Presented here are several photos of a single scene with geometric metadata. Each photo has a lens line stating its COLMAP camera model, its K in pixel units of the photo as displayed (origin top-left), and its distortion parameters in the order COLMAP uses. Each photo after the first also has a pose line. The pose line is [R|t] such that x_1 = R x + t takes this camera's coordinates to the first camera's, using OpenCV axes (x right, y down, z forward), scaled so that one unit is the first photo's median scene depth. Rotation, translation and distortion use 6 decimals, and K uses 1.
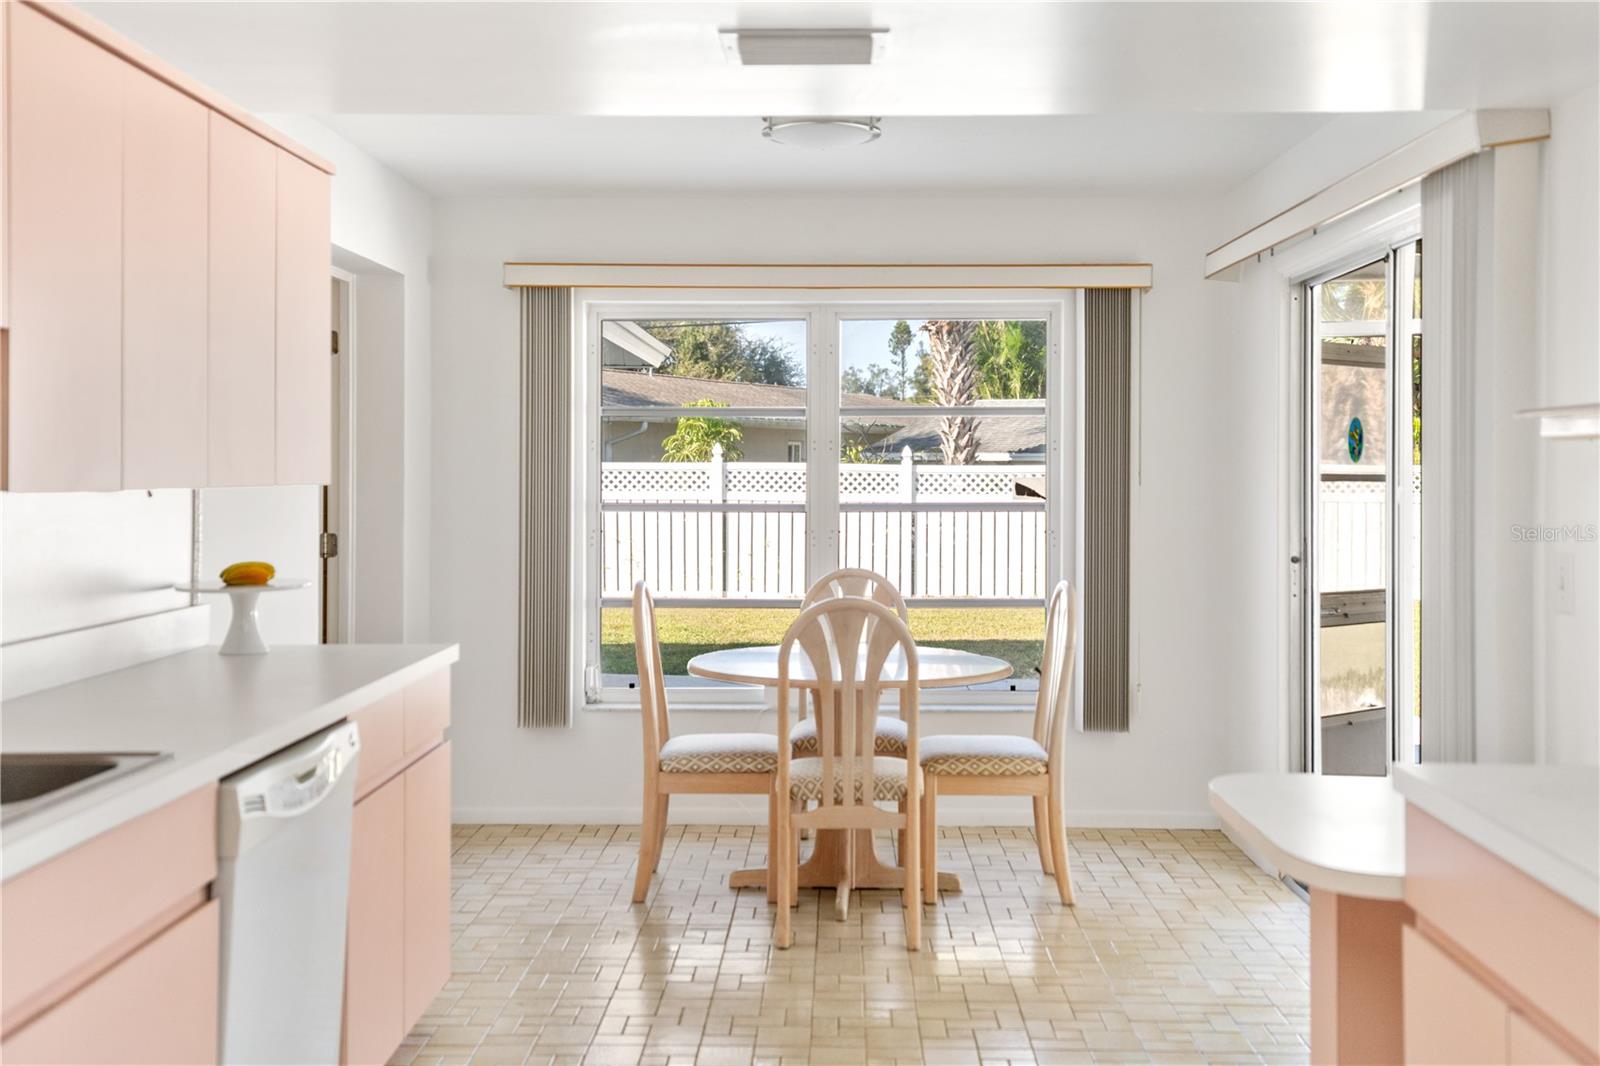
lens RADIAL K [[1562.7, 0, 804.0], [0, 1562.7, 456.8], [0, 0, 1]] dist [0.073379, 0.002182]
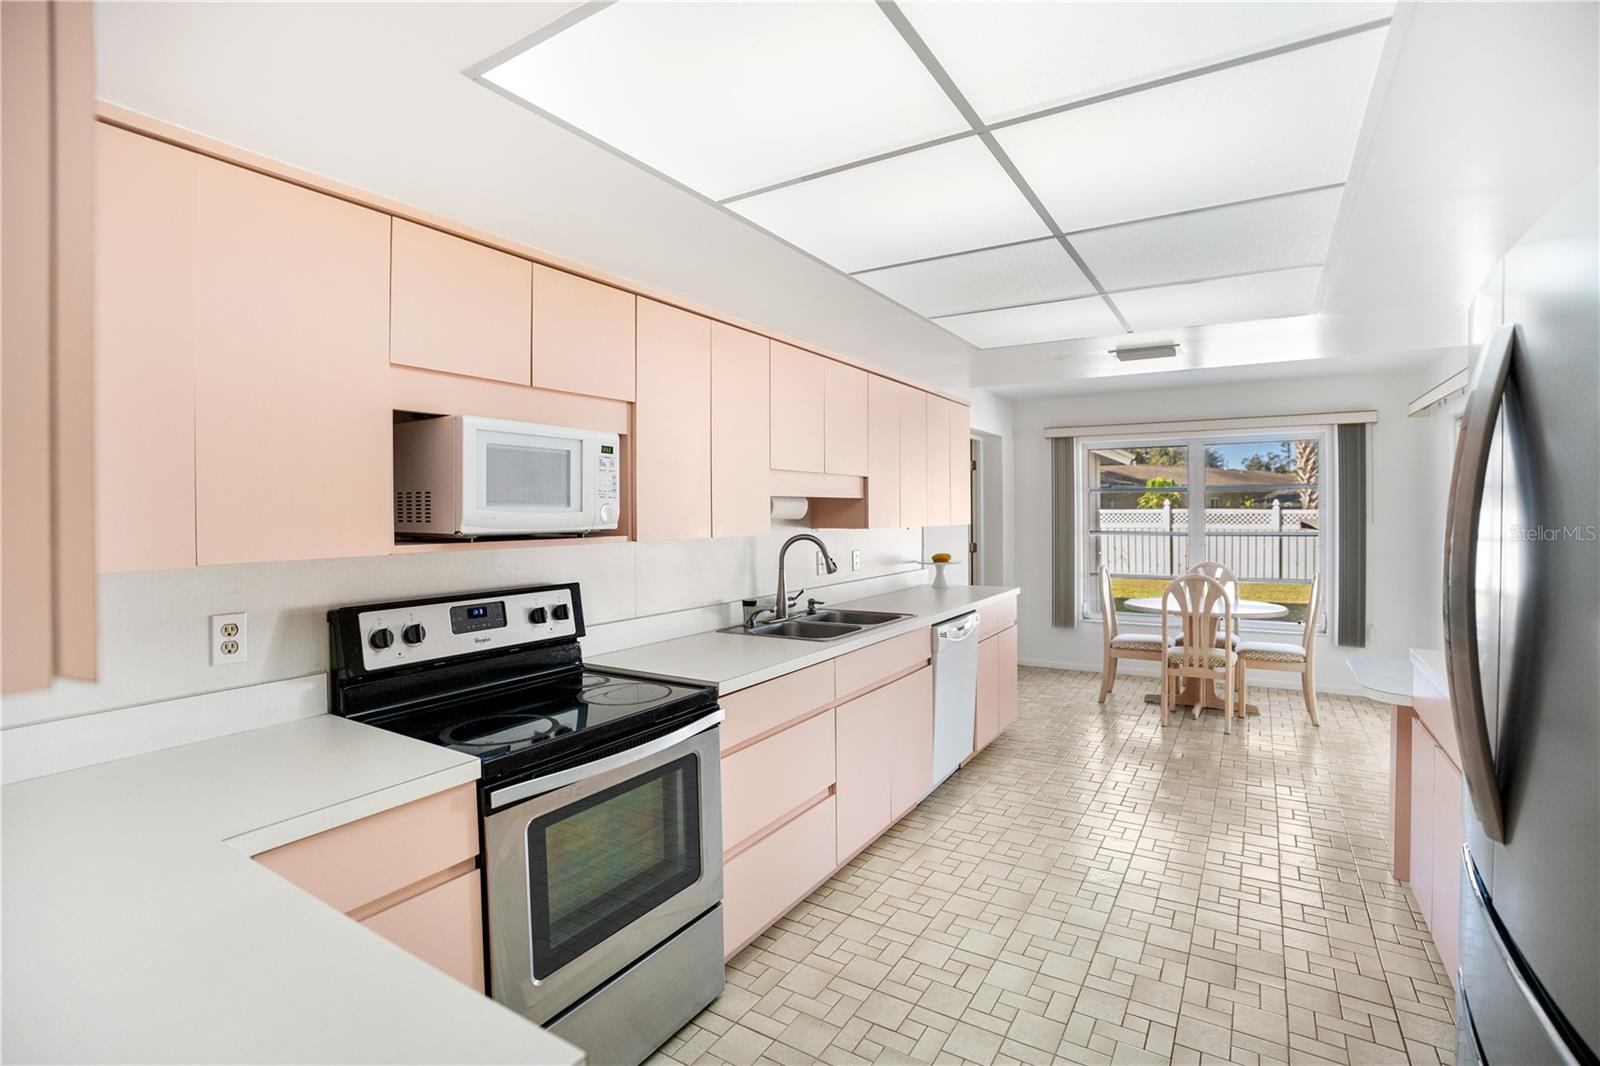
lens RADIAL K [[743.1, 0, 787.7], [0, 743.1, 516.4], [0, 0, 1]] dist [-0.069953, 0.000026]
pose [[0.853898, -0.003317, -0.520430, 0.059660], [0.010382, 0.999889, 0.010660, -0.008818], [0.520337, -0.014505, 0.853838, -0.156979]]
